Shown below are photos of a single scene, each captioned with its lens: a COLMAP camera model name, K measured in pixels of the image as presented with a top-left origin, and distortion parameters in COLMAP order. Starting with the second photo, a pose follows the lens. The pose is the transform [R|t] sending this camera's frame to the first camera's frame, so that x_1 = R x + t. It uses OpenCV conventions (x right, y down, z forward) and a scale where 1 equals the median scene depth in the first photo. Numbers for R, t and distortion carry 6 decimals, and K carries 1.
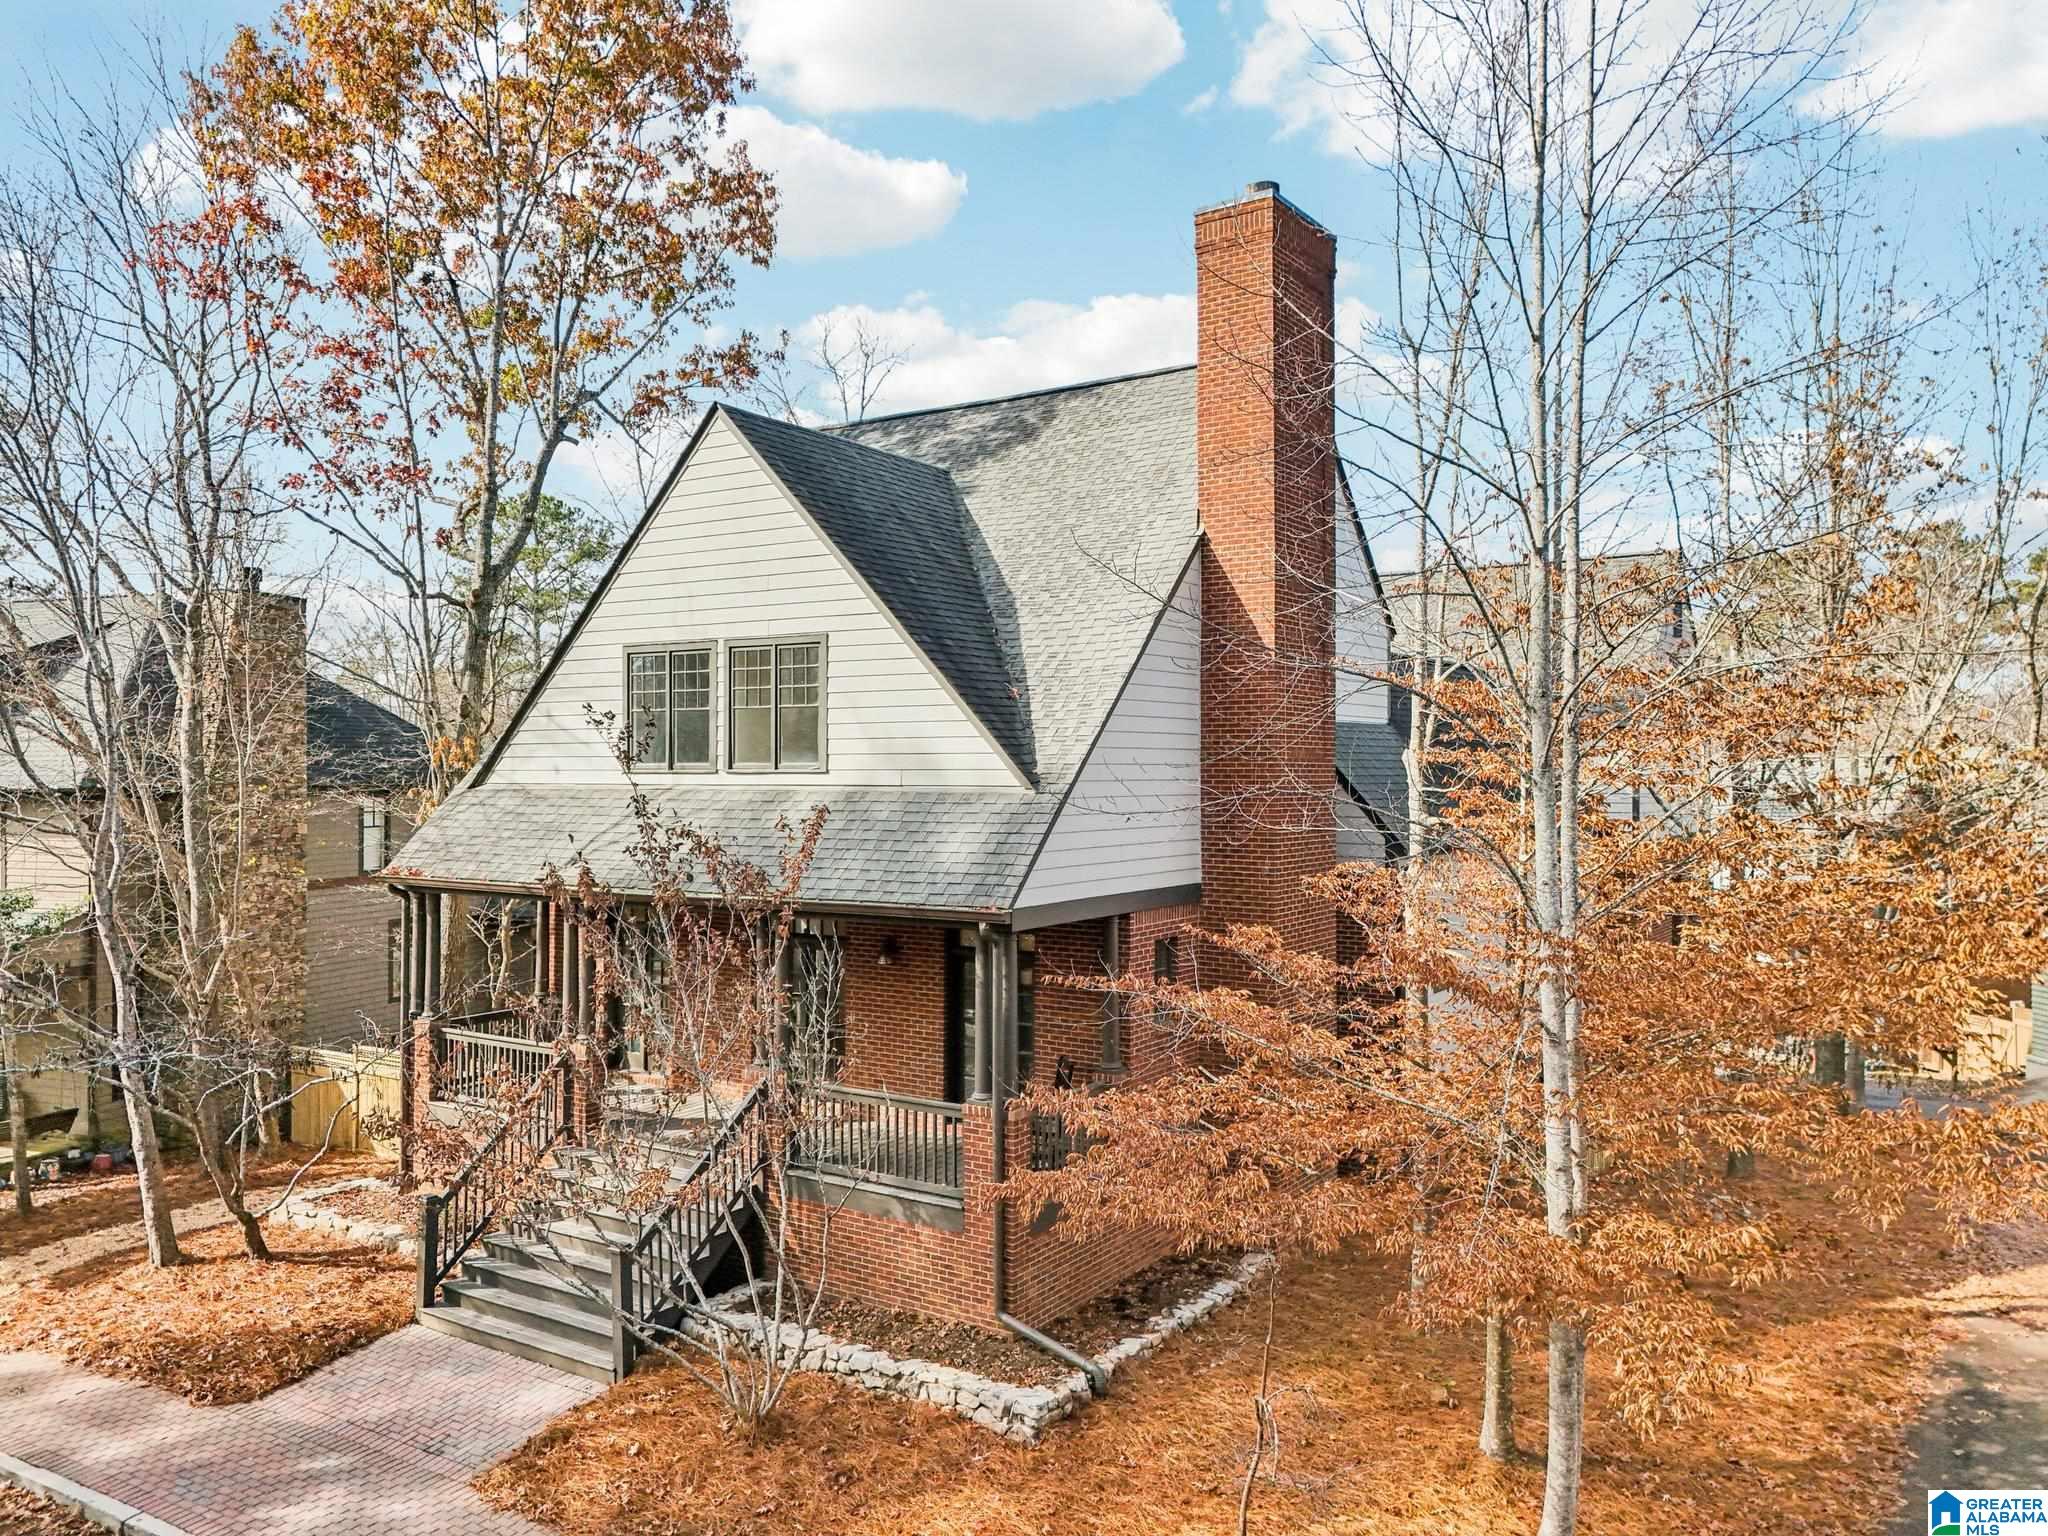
lens RADIAL K [[1501.0, 0, 1016.4], [0, 1501.0, 758.3], [0, 0, 1]] dist [0.073971, -0.059881]
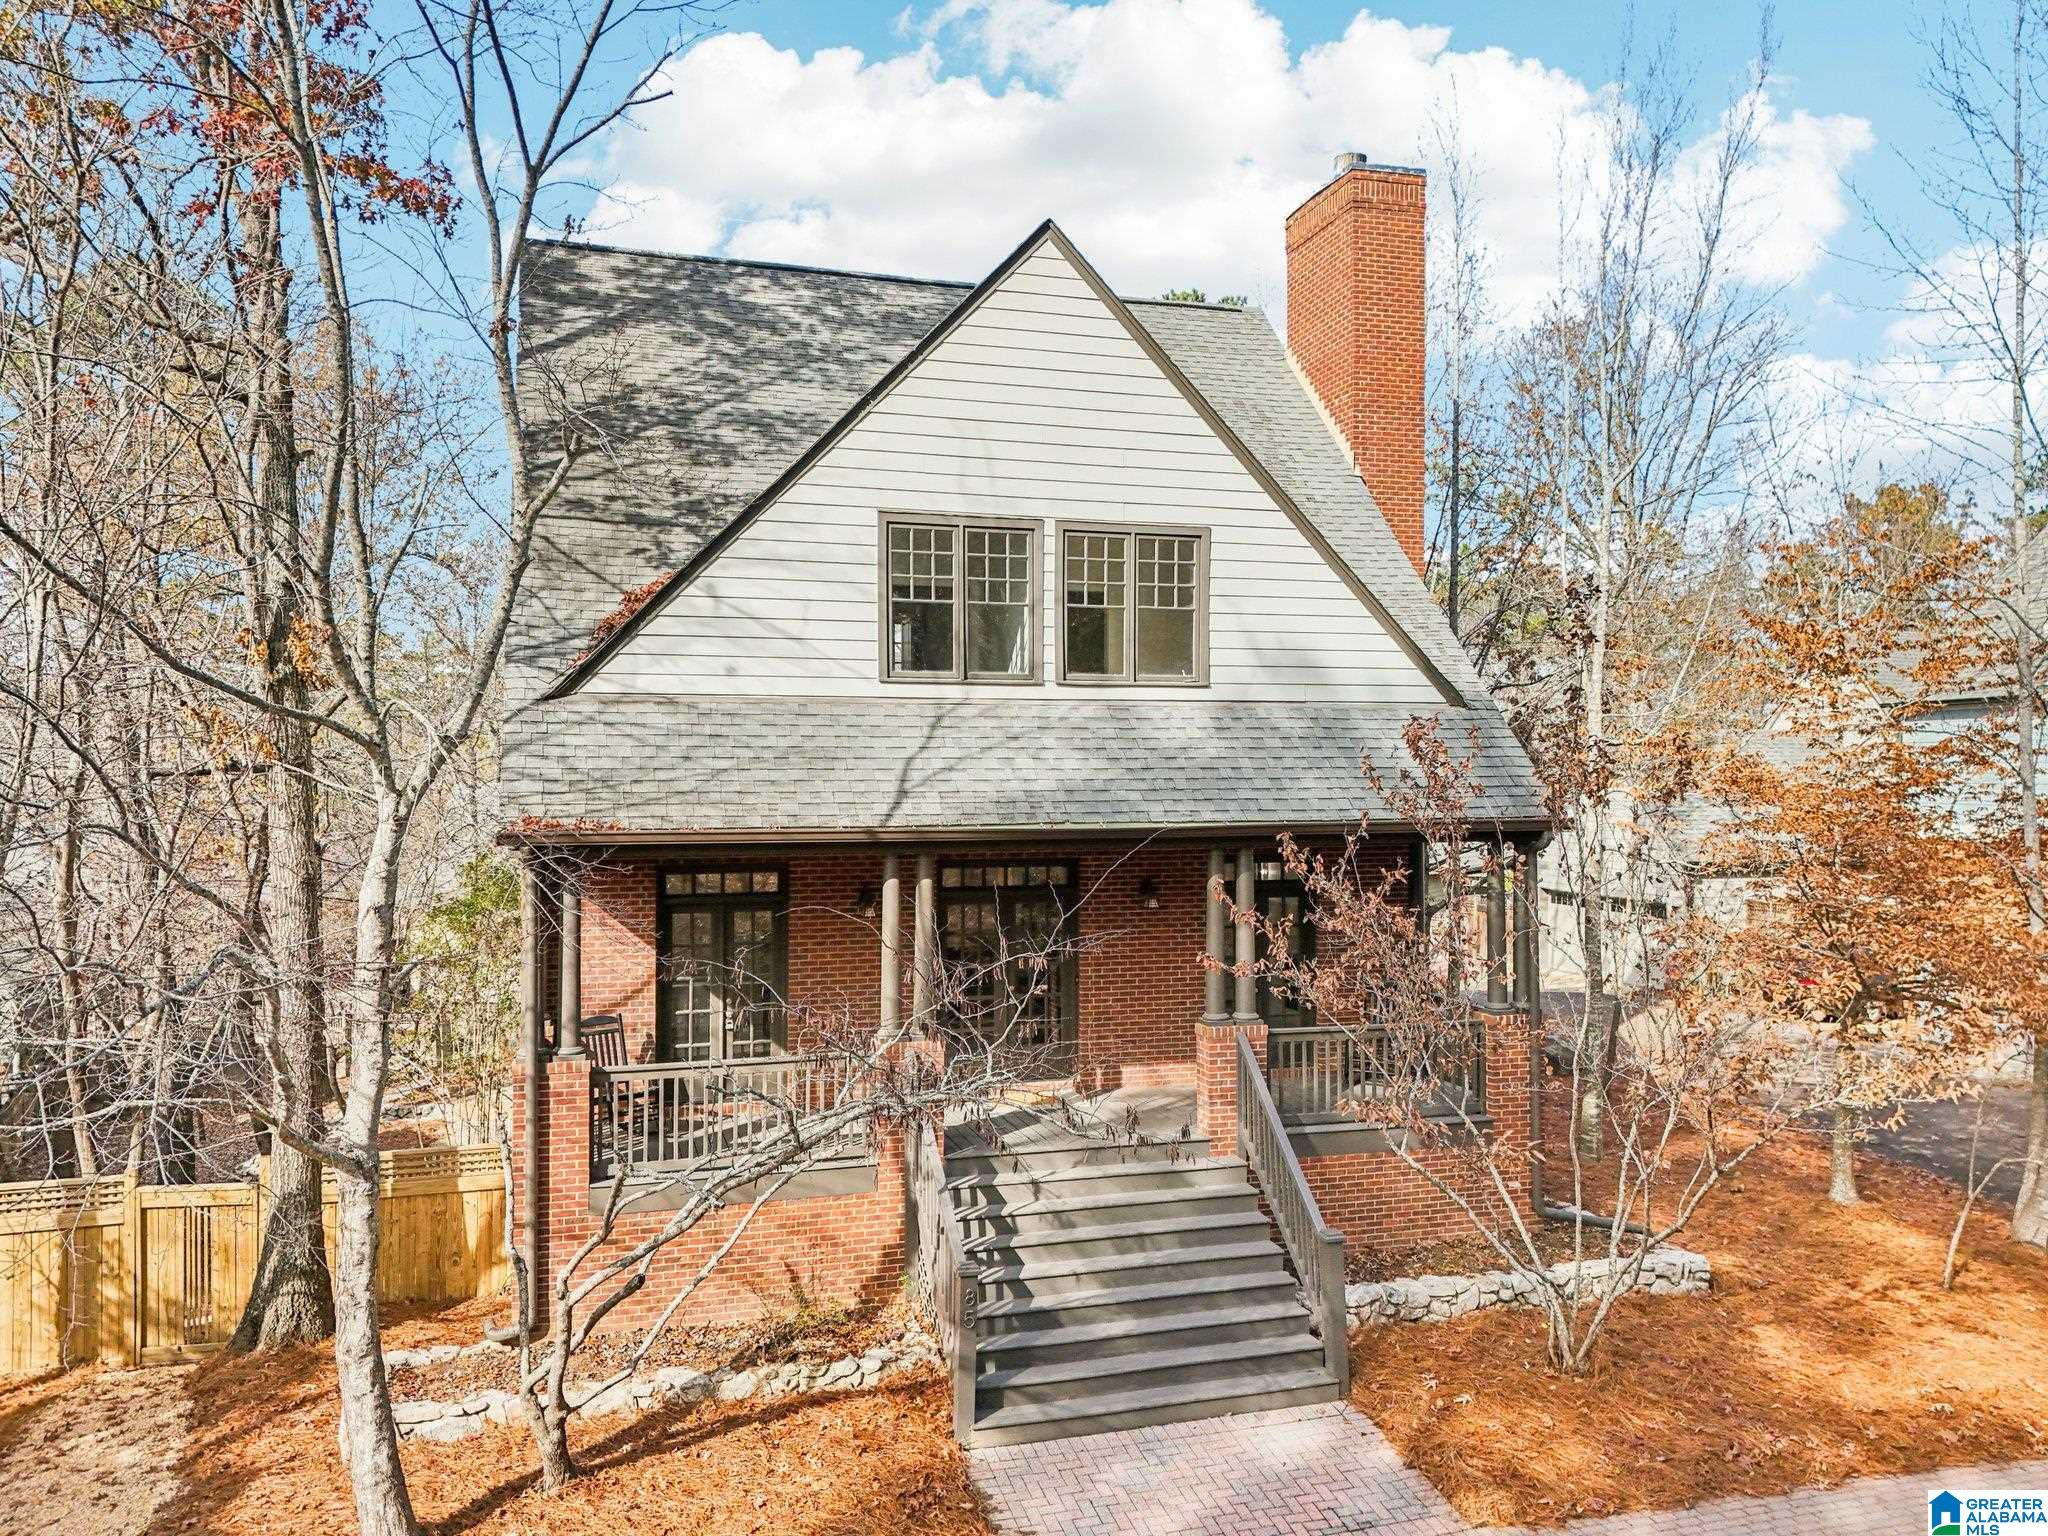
lens RADIAL K [[1501.0, 0, 1005.0], [0, 1501.0, 778.5], [0, 0, 1]] dist [0.073971, -0.059881]
pose [[0.636124, -0.008455, 0.771541, -0.870208], [-0.005848, 0.999858, 0.015779, 0.049944], [-0.771565, -0.014549, 0.635984, 0.523568]]
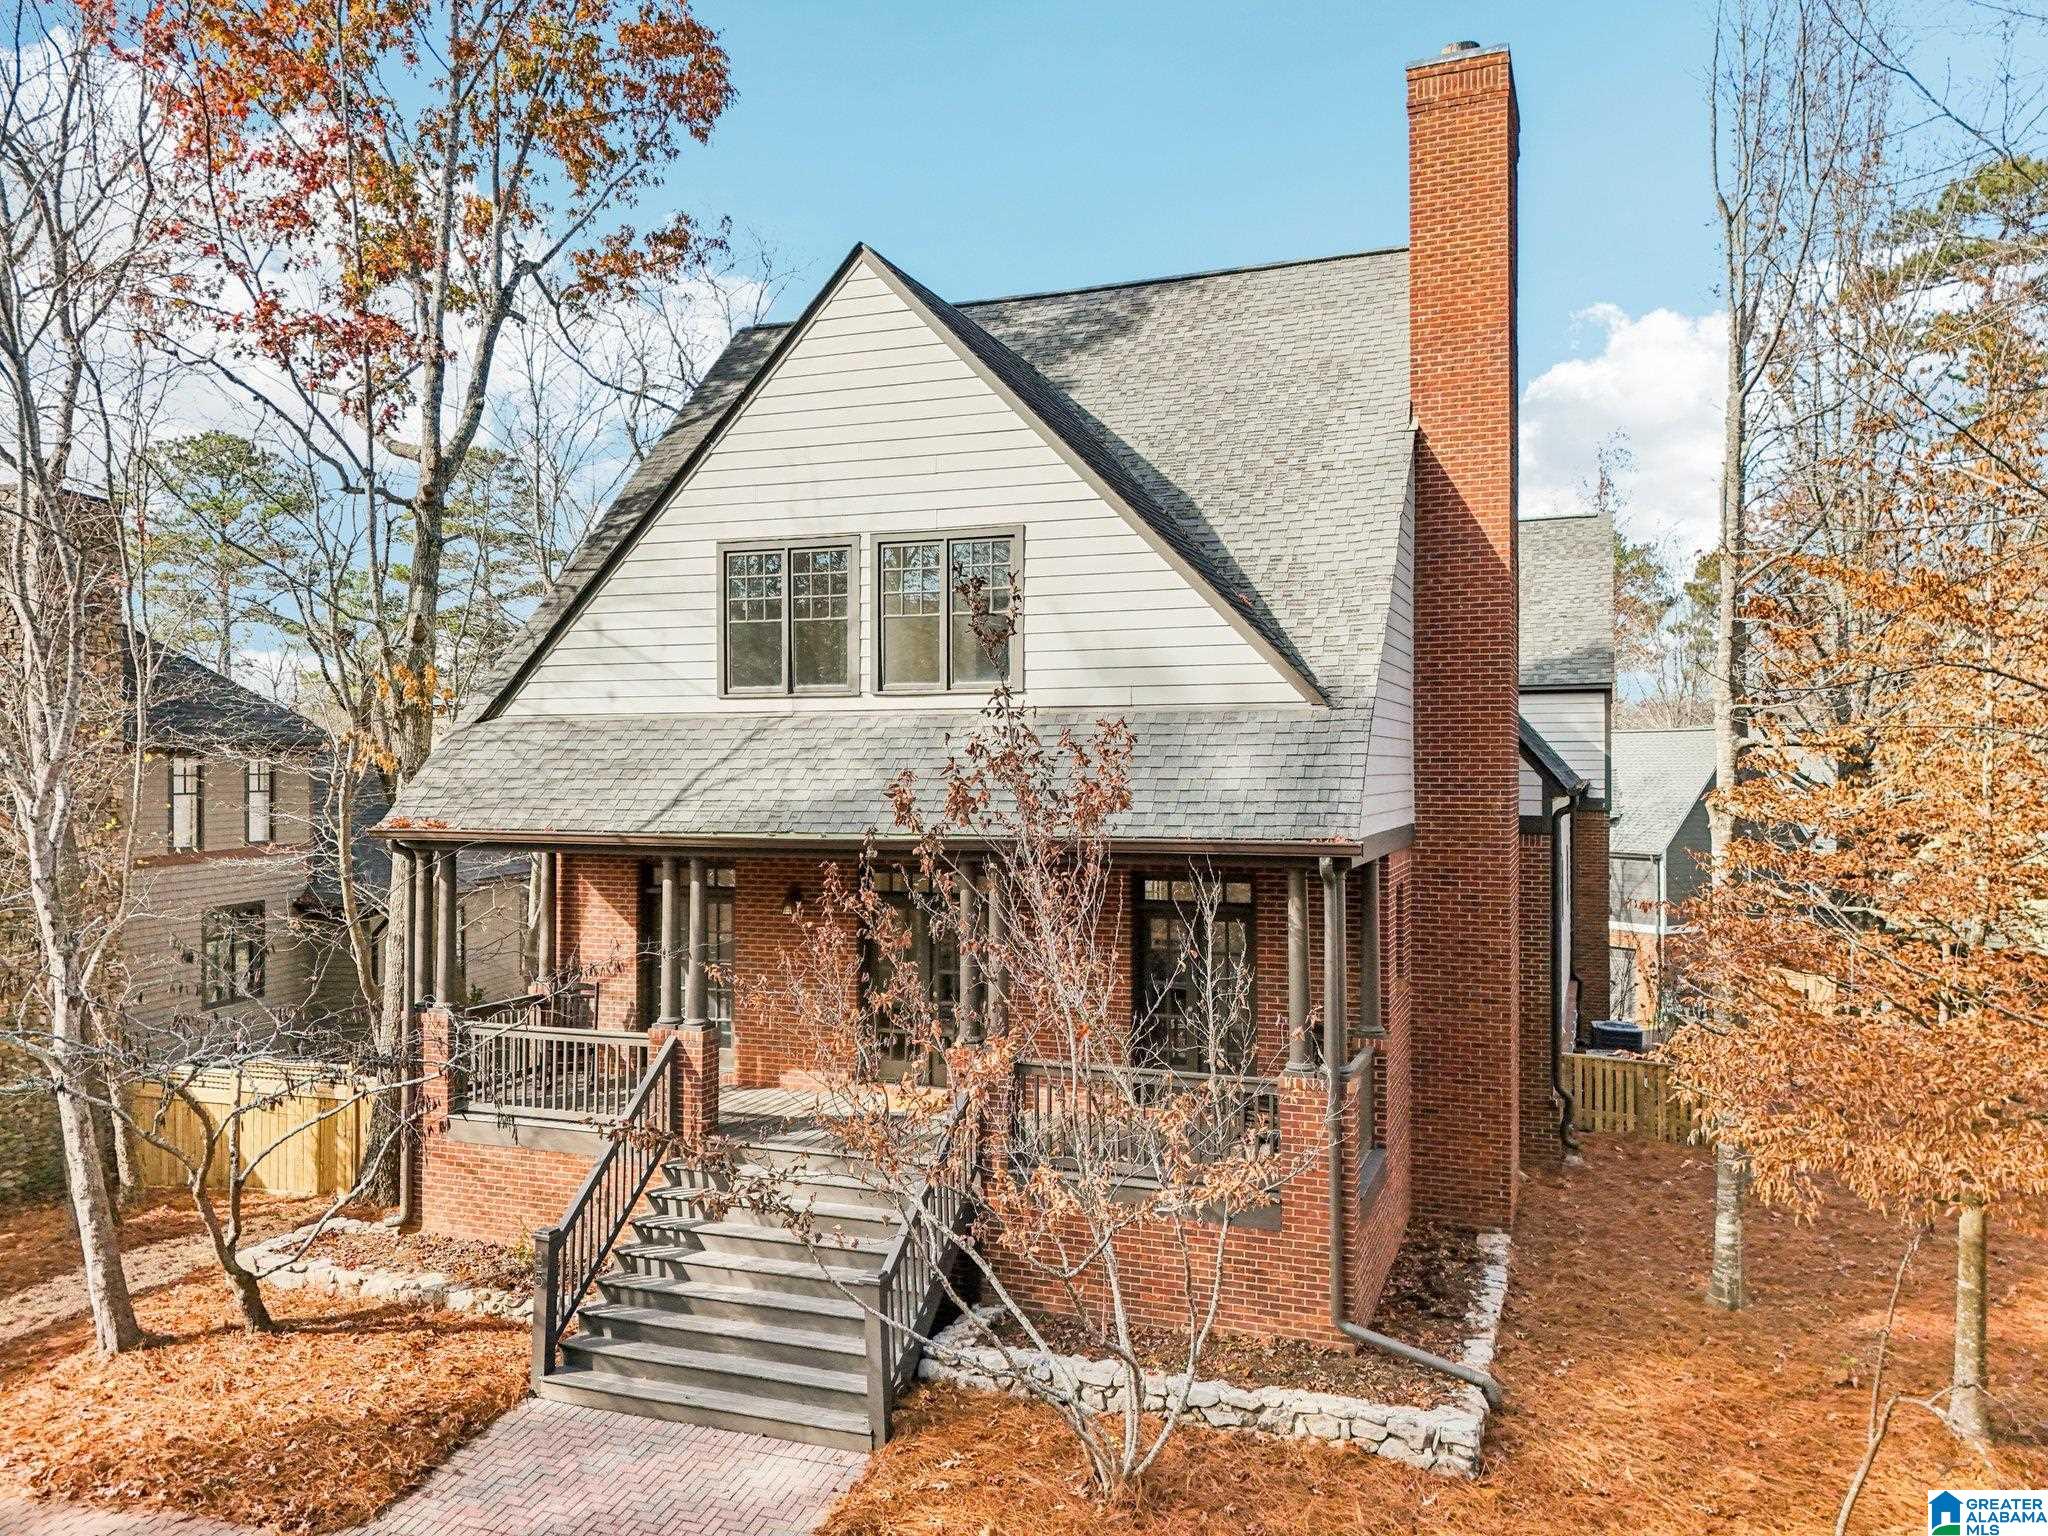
lens RADIAL K [[1501.0, 0, 1016.1], [0, 1501.0, 762.5], [0, 0, 1]] dist [0.073971, -0.059881]
pose [[0.974464, -0.000546, 0.224542, -0.313406], [-0.000402, 0.999991, 0.004177, 0.044641], [-0.224542, -0.004160, 0.974455, 0.187401]]
